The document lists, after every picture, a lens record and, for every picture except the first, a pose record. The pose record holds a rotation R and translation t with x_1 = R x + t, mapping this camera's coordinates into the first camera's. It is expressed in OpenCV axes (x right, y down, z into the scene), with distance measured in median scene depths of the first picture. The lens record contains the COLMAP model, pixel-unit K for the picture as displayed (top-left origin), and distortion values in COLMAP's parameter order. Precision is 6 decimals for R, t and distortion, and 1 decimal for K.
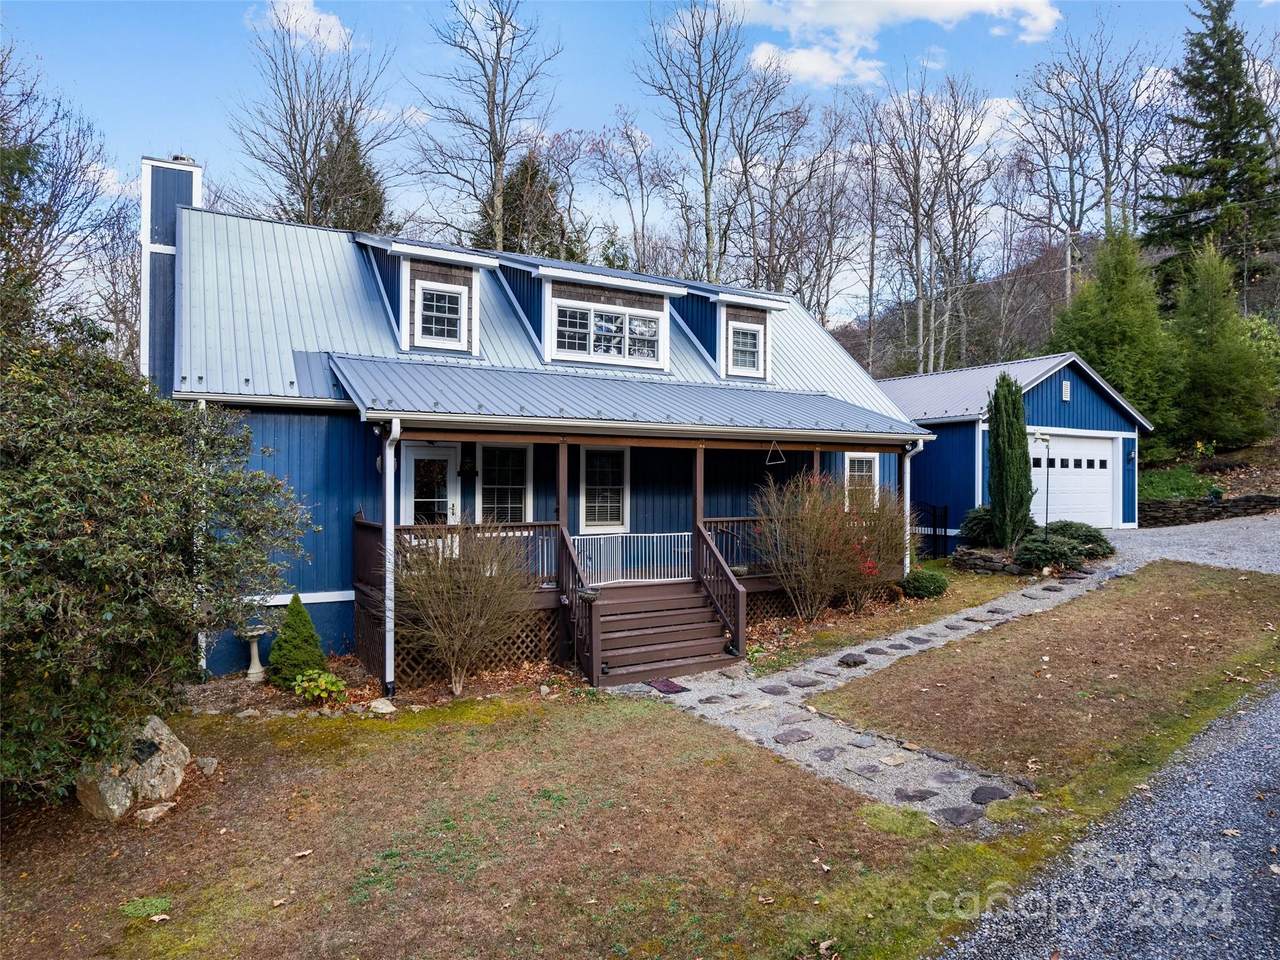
lens RADIAL K [[822.3, 0, 644.0], [0, 822.3, 478.3], [0, 0, 1]] dist [0.005013, 0.003725]
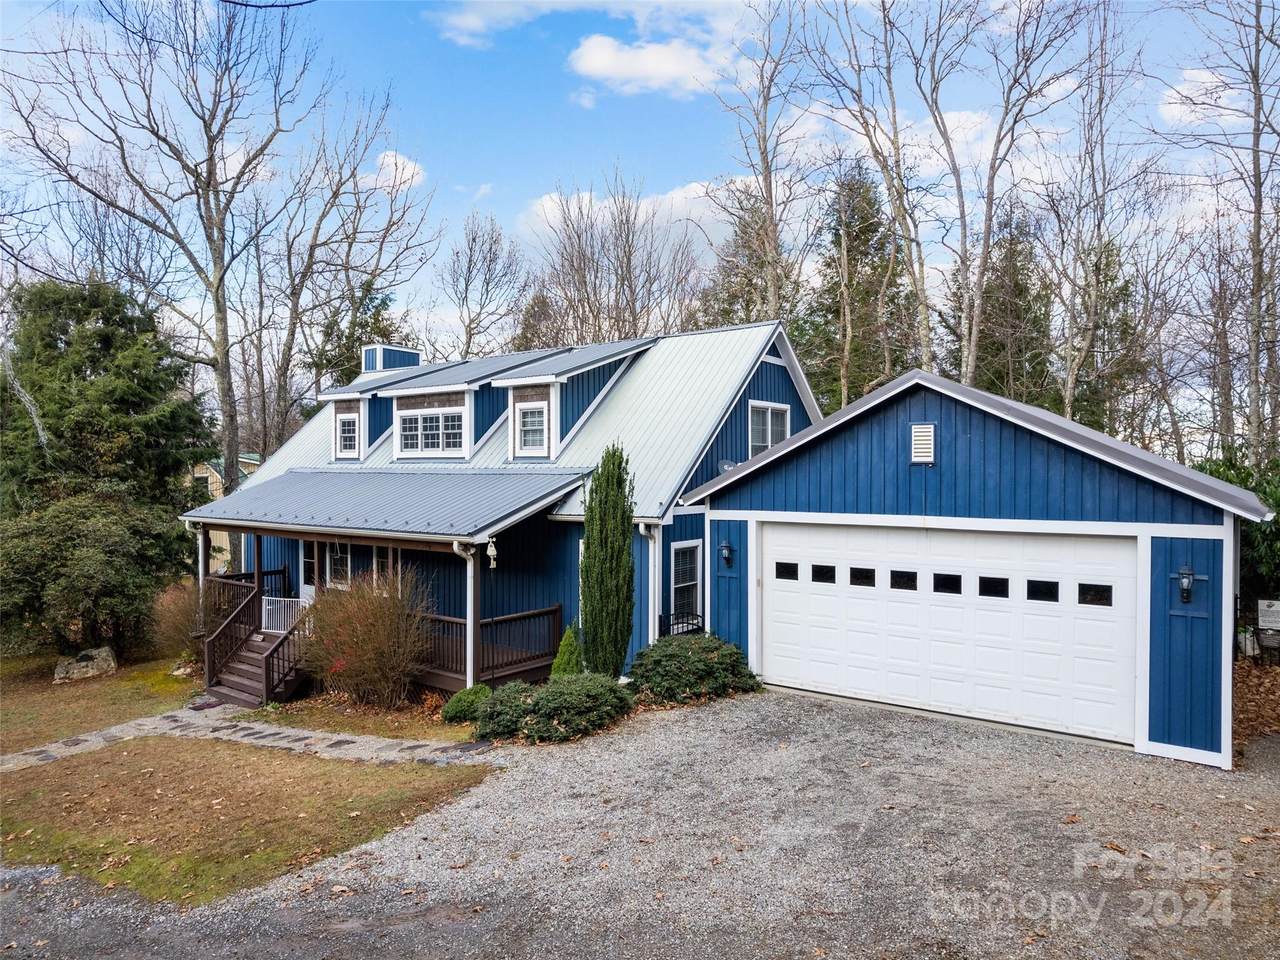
lens RADIAL K [[822.3, 0, 644.3], [0, 822.3, 483.1], [0, 0, 1]] dist [0.005013, 0.003725]
pose [[0.385234, 0.006945, -0.922793, 1.204615], [-0.000923, 0.999974, 0.007141, -0.110481], [0.922819, -0.001900, 0.385230, 0.827895]]
